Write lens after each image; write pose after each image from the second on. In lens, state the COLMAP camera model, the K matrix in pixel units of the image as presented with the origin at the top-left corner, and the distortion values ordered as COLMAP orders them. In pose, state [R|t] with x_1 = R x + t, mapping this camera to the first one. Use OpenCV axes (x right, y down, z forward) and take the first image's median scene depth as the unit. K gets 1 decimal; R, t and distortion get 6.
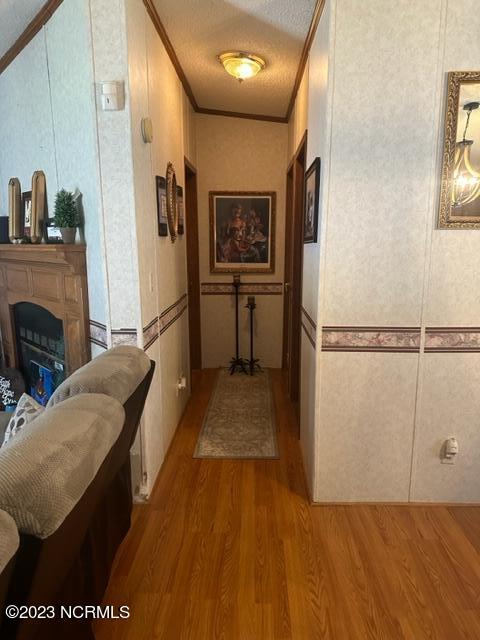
lens RADIAL K [[452.5, 0, 240.0], [0, 452.5, 320.0], [0, 0, 1]] dist [0.115619, -0.182673]
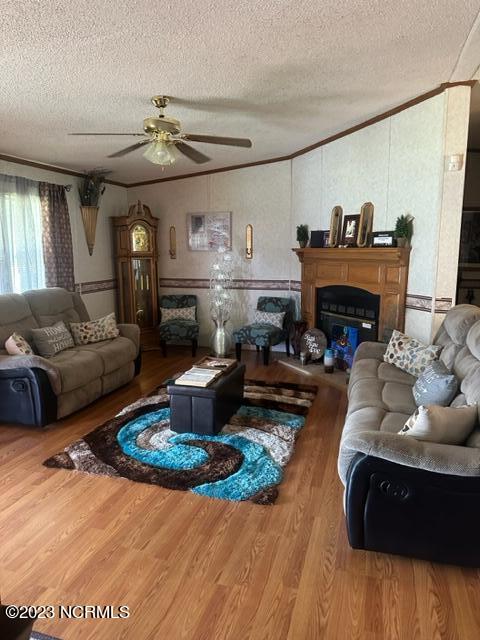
lens RADIAL K [[452.5, 0, 240.0], [0, 452.5, 320.0], [0, 0, 1]] dist [0.115619, -0.182673]
pose [[0.964878, 0.048401, -0.258201, -0.456027], [-0.051179, 0.998681, -0.004045, 0.122346], [0.257665, 0.017117, 0.966083, -0.690989]]
